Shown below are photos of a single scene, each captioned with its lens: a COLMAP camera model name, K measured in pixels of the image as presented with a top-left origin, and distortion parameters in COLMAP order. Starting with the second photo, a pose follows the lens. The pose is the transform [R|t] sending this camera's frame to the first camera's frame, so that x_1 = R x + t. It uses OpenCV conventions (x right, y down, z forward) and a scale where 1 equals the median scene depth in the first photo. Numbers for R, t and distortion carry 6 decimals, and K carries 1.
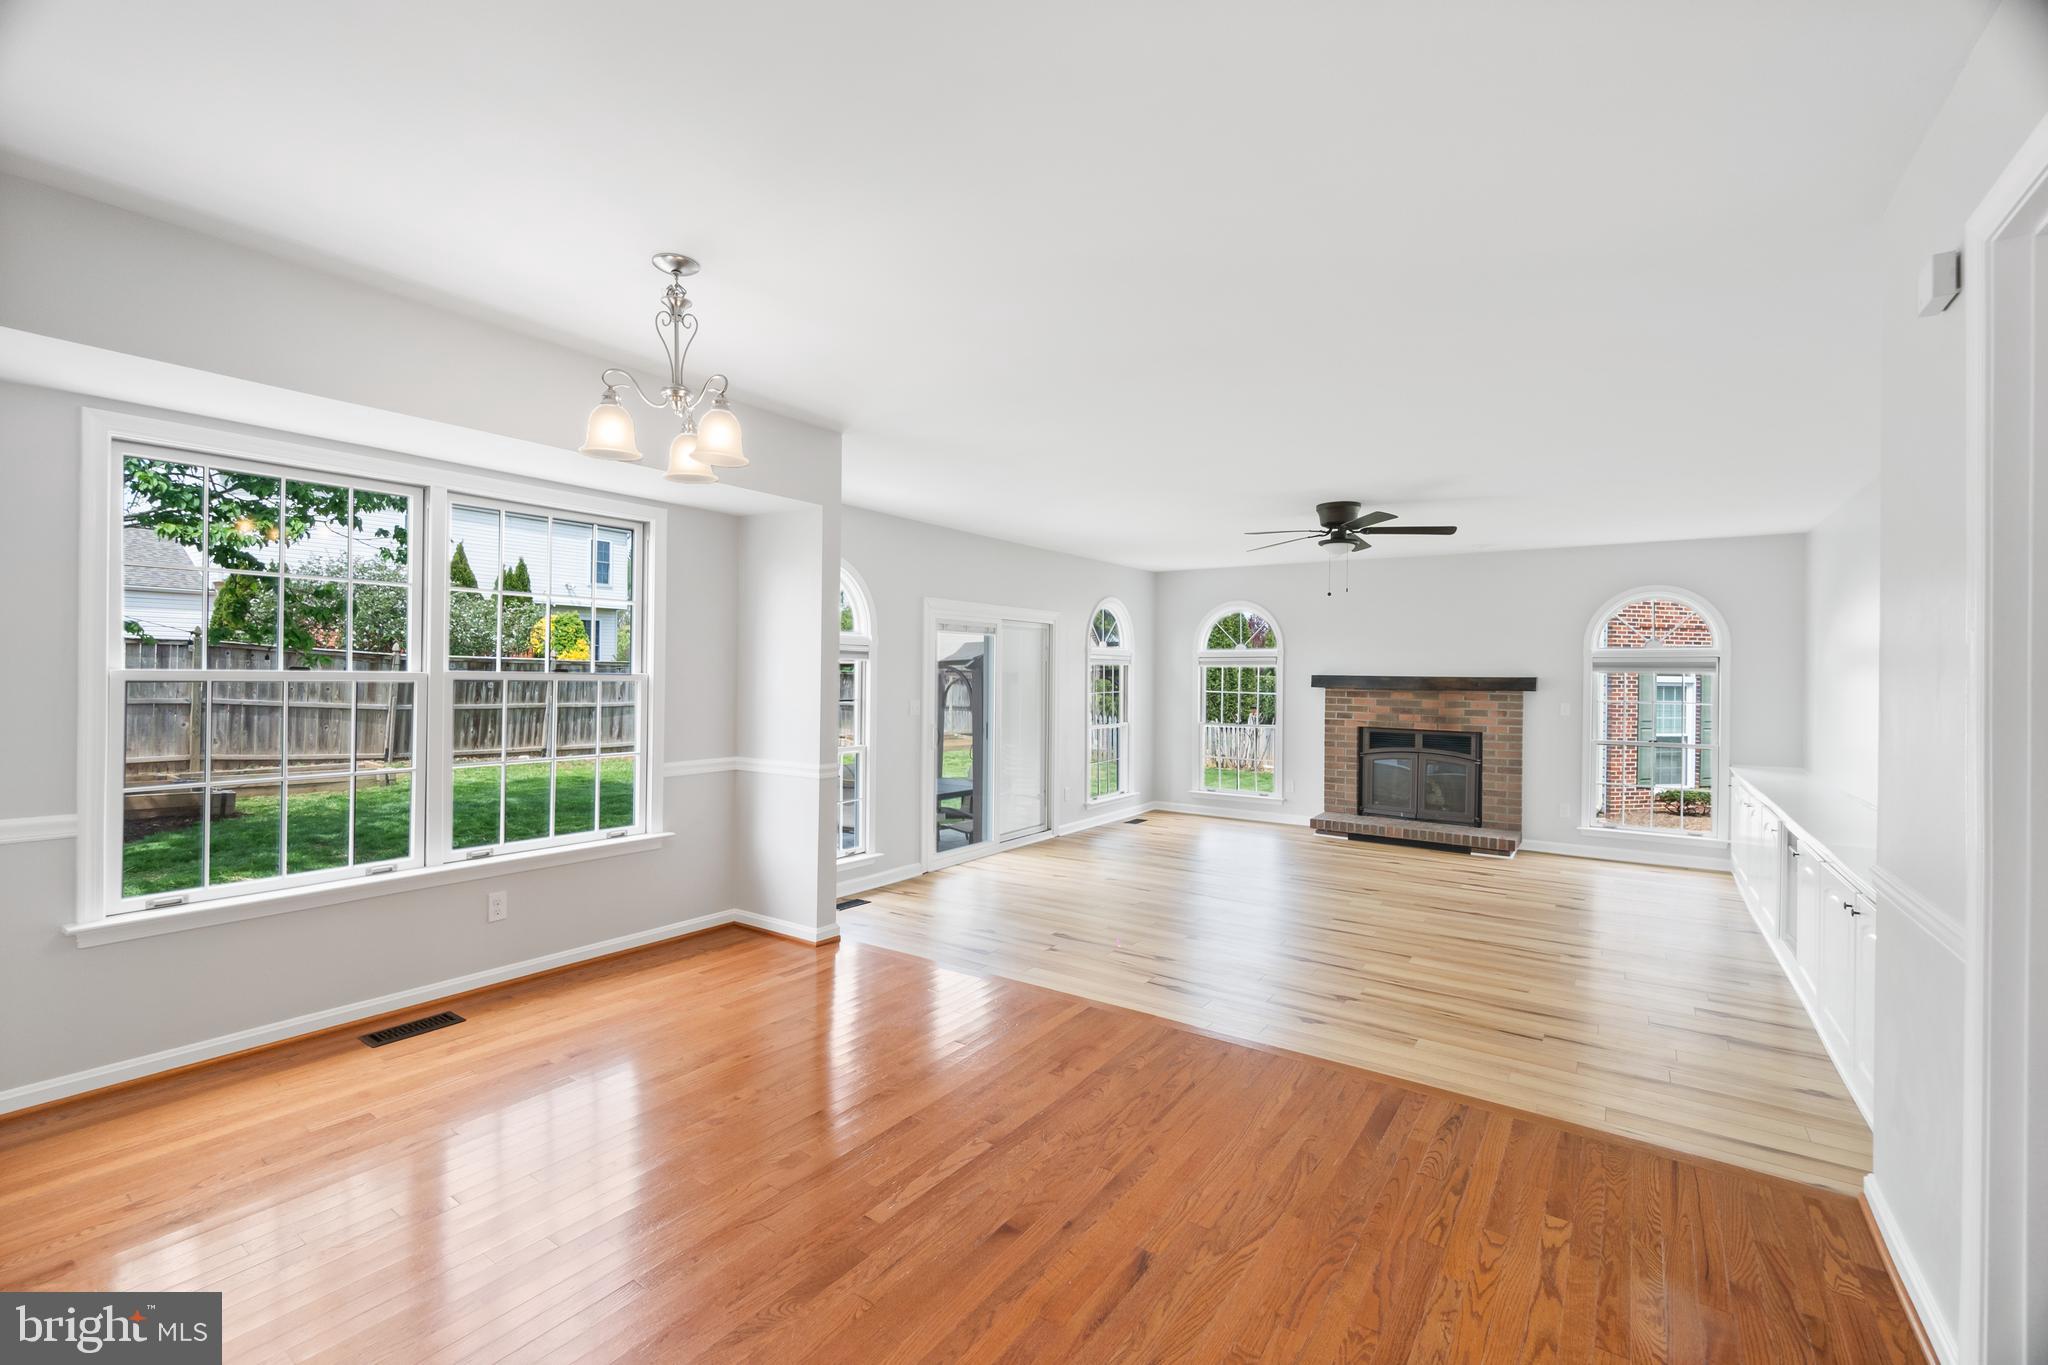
lens RADIAL K [[883.5, 0, 1012.9], [0, 883.5, 676.3], [0, 0, 1]] dist [-0.001672, -0.000045]
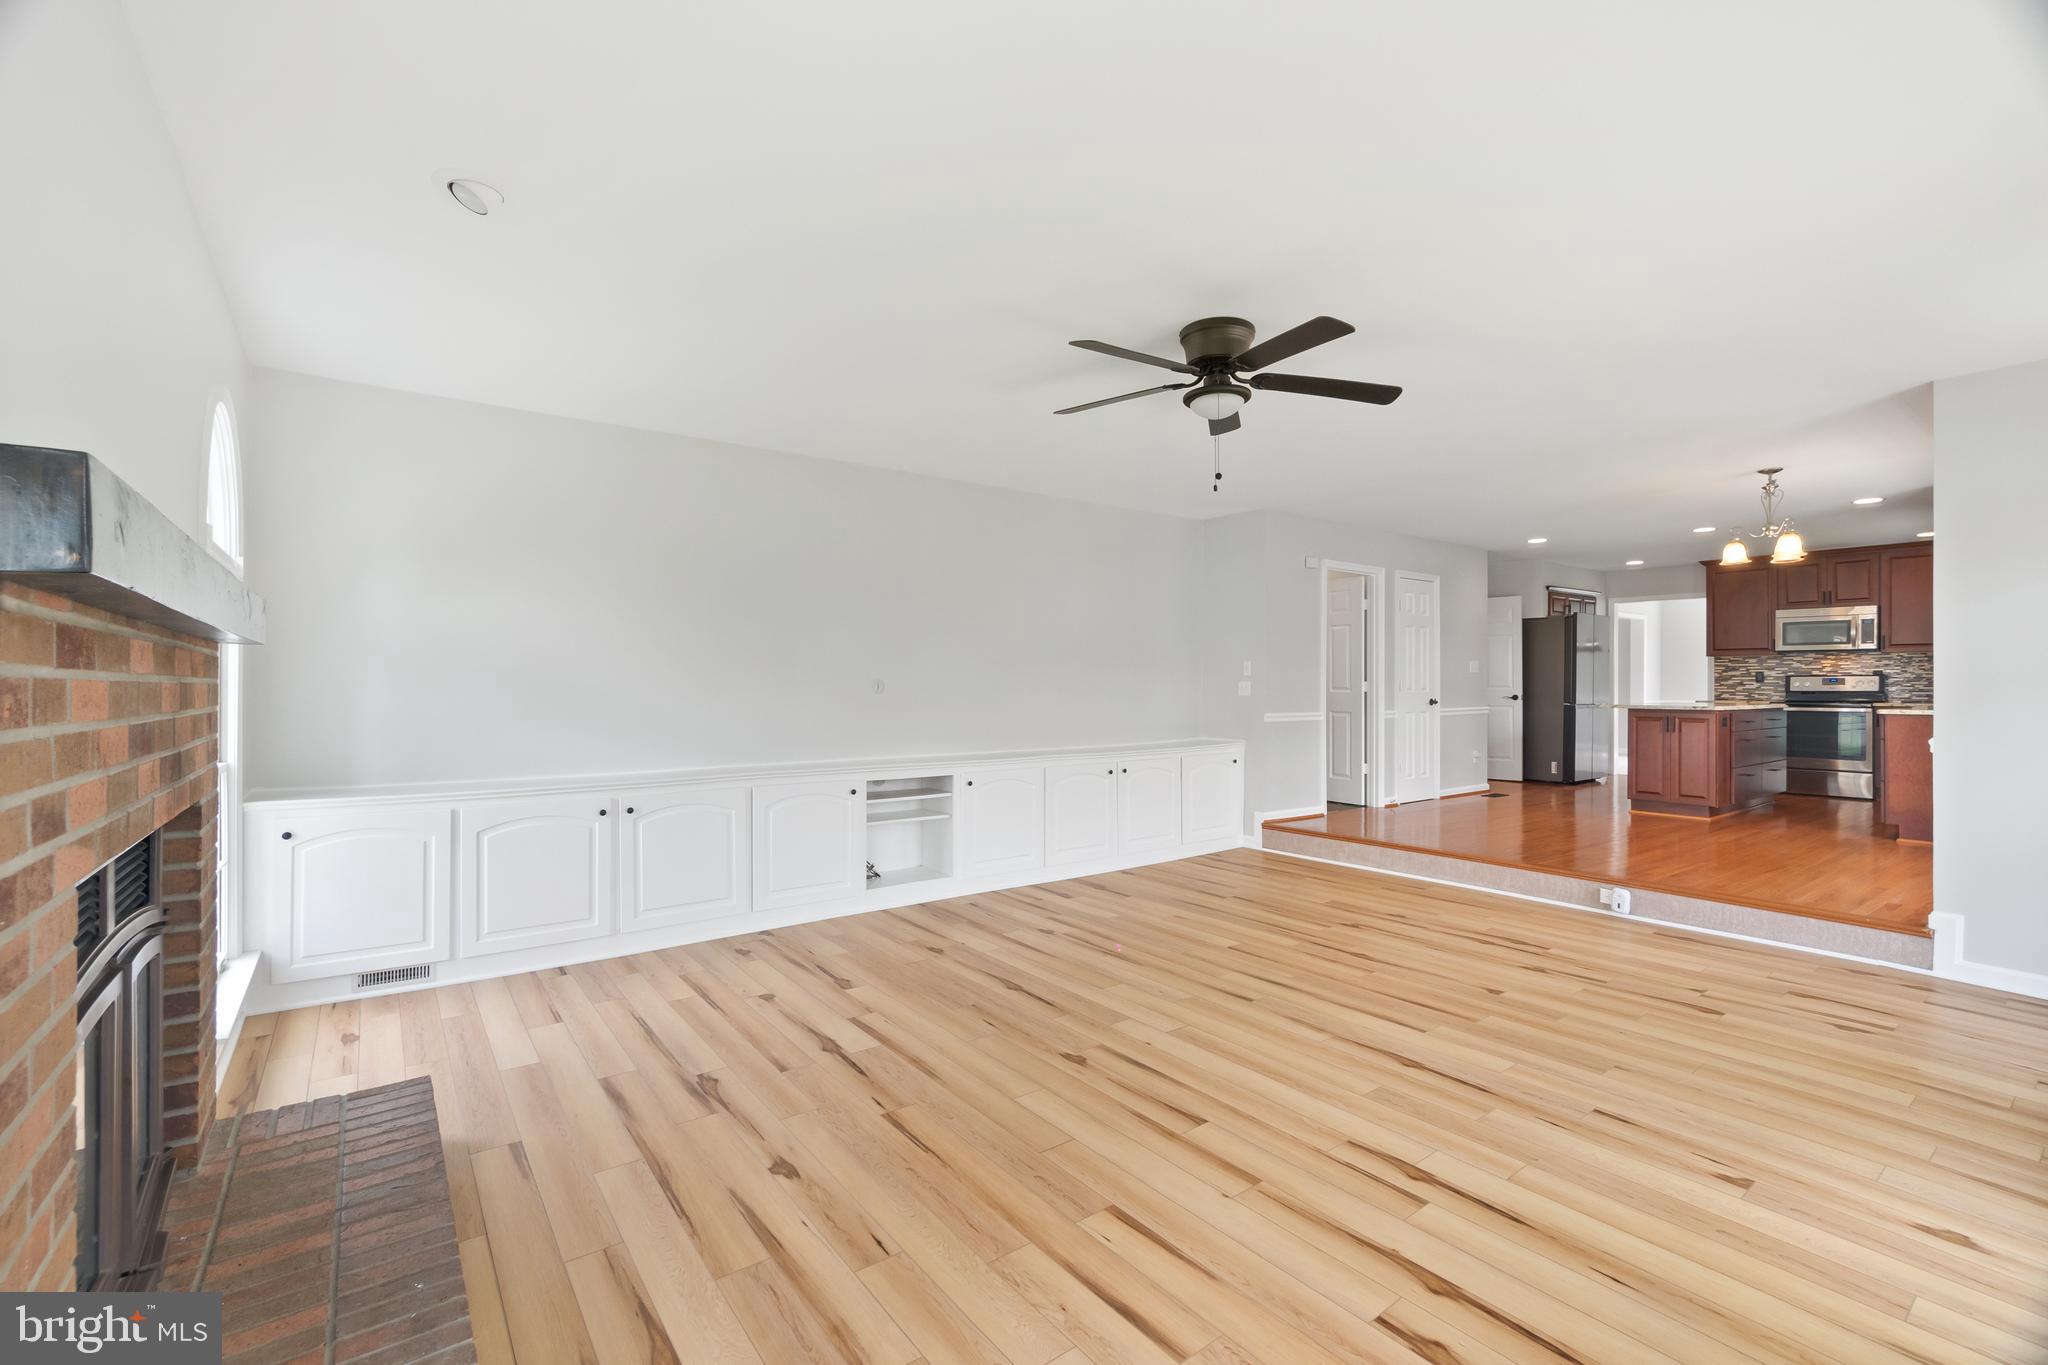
lens RADIAL K [[883.5, 0, 1012.9], [0, 883.5, 676.3], [0, 0, 1]] dist [-0.001672, -0.000045]
pose [[-0.947626, -0.011234, 0.319184, 0.216125], [-0.012908, 0.999912, -0.003132, 0.024785], [-0.319121, -0.007088, -0.947688, 1.121661]]
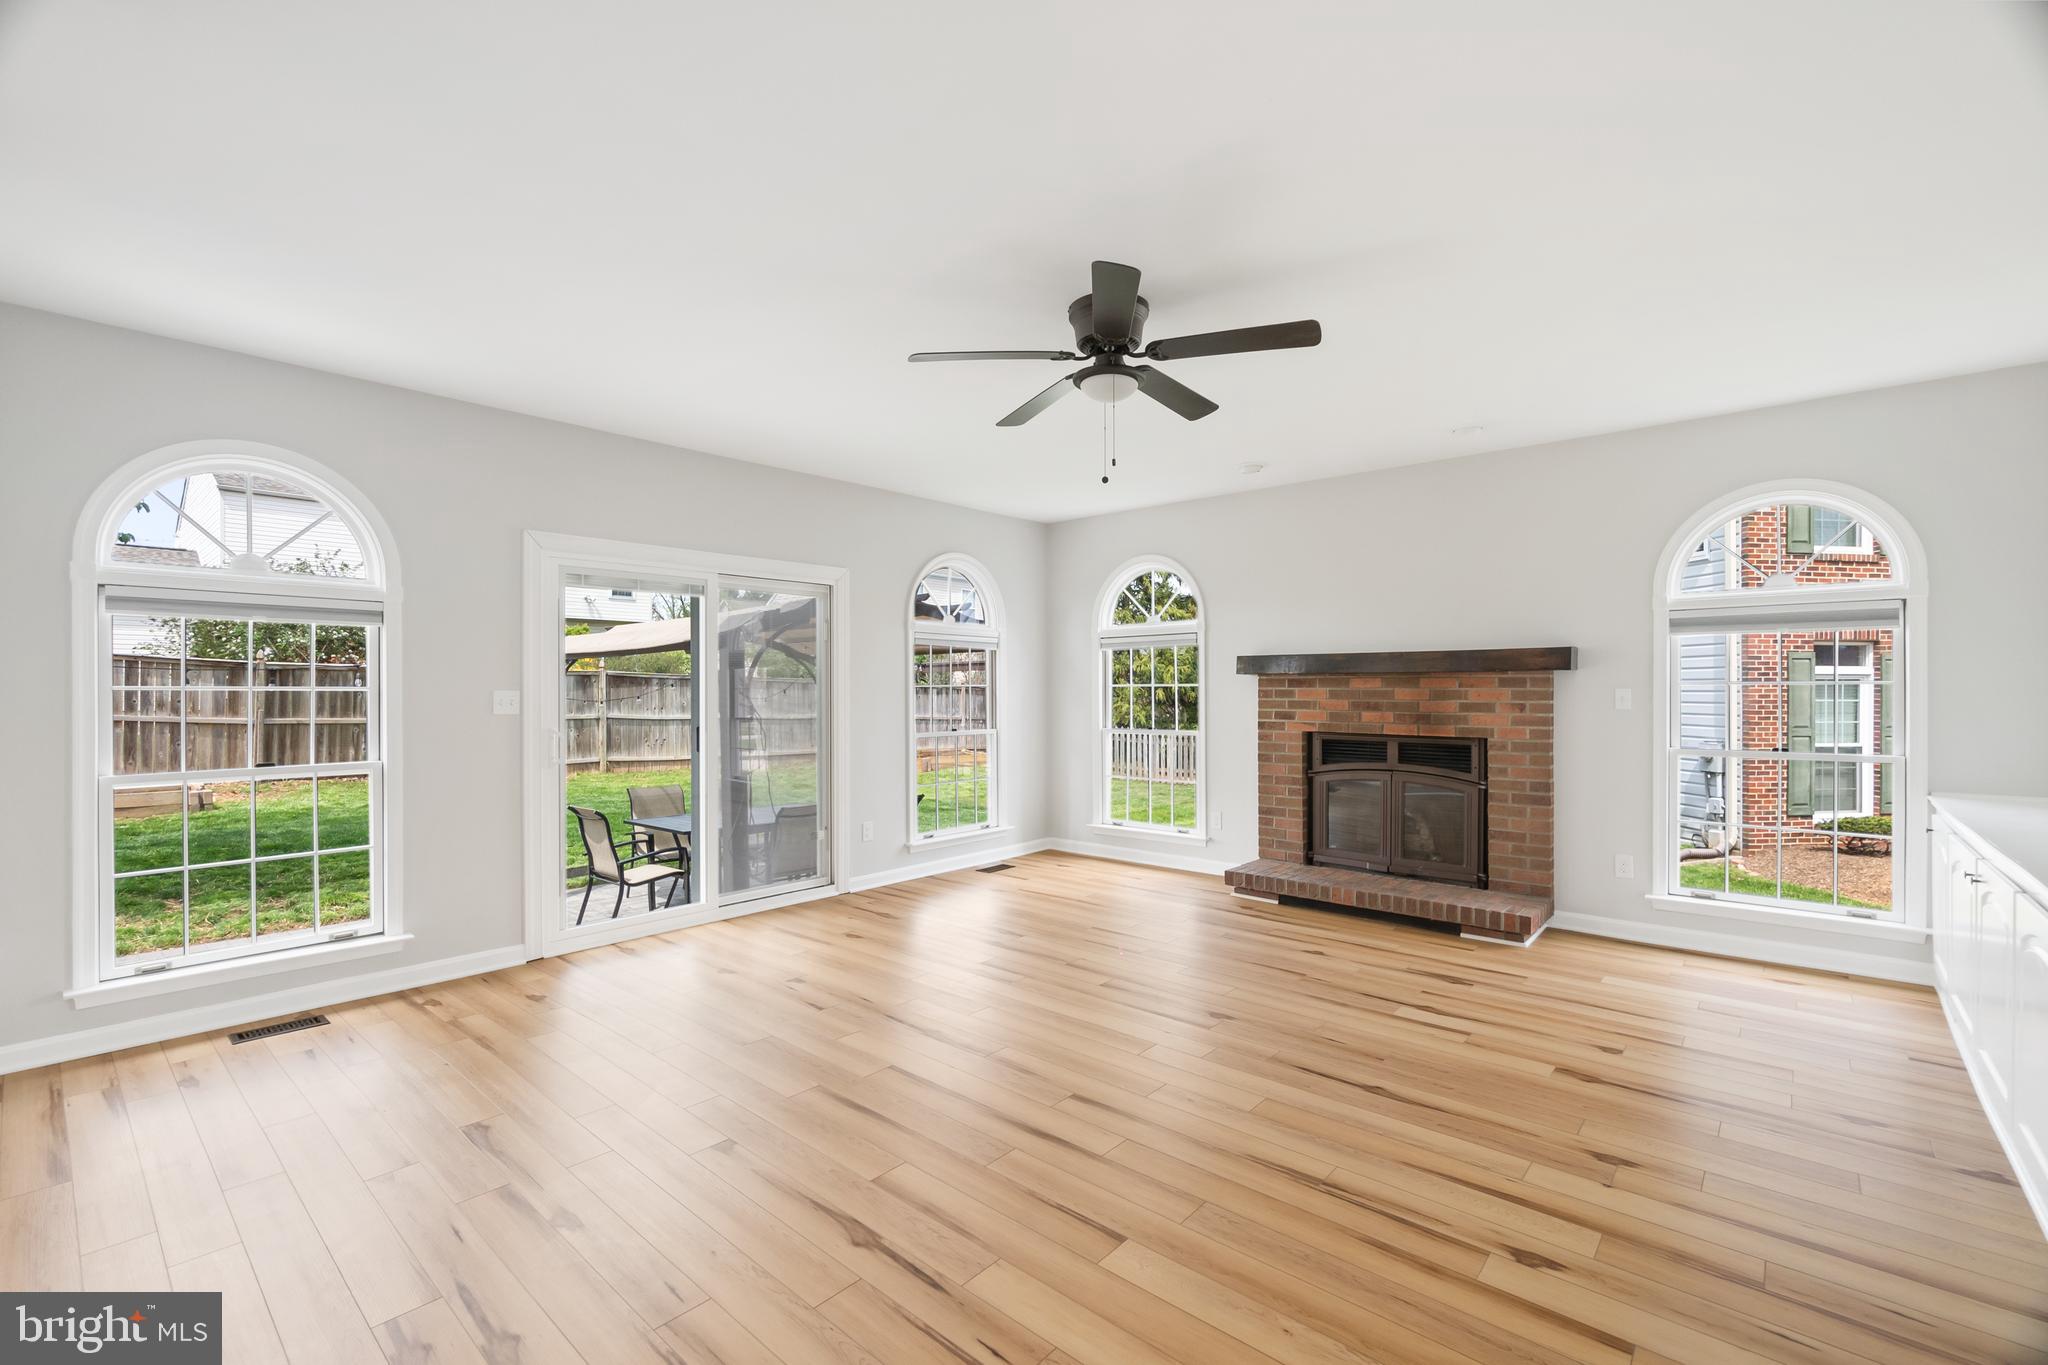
lens RADIAL K [[884.1, 0, 1018.7], [0, 884.1, 695.0], [0, 0, 1]] dist [-0.000500, 0.000275]
pose [[0.993313, -0.012042, -0.114821, 0.261780], [0.012187, 0.999926, 0.000563, 0.027235], [0.114806, -0.001958, 0.993386, 0.324088]]
